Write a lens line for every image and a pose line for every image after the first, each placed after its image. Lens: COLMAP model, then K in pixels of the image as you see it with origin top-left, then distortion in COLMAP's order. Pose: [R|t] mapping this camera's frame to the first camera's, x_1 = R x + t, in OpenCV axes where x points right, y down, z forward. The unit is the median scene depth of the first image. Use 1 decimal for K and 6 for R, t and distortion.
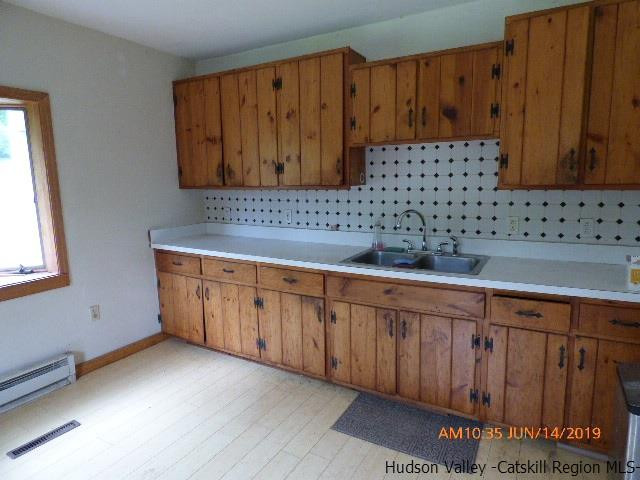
lens RADIAL K [[391.9, 0, 320.0], [0, 391.9, 240.0], [0, 0, 1]] dist [-0.000600, 0.001201]
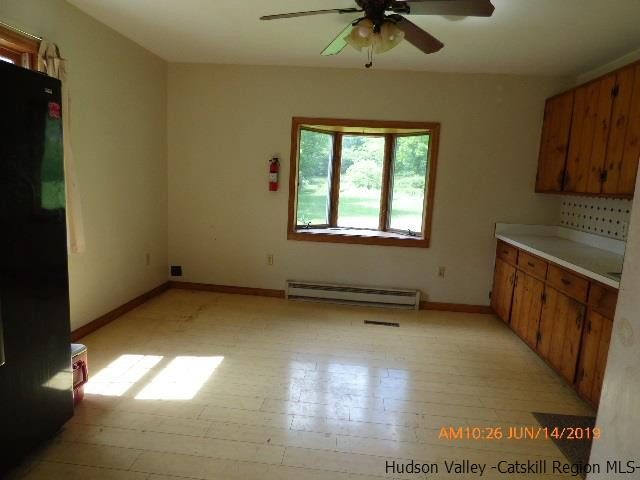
lens RADIAL K [[410.3, 0, 320.0], [0, 410.3, 240.0], [0, 0, 1]] dist [-0.003685, -0.002472]
pose [[0.412666, 0.167579, -0.895335, 0.552743], [-0.194779, 0.976430, 0.092983, 0.018461], [0.889814, 0.136021, 0.435580, -0.064561]]
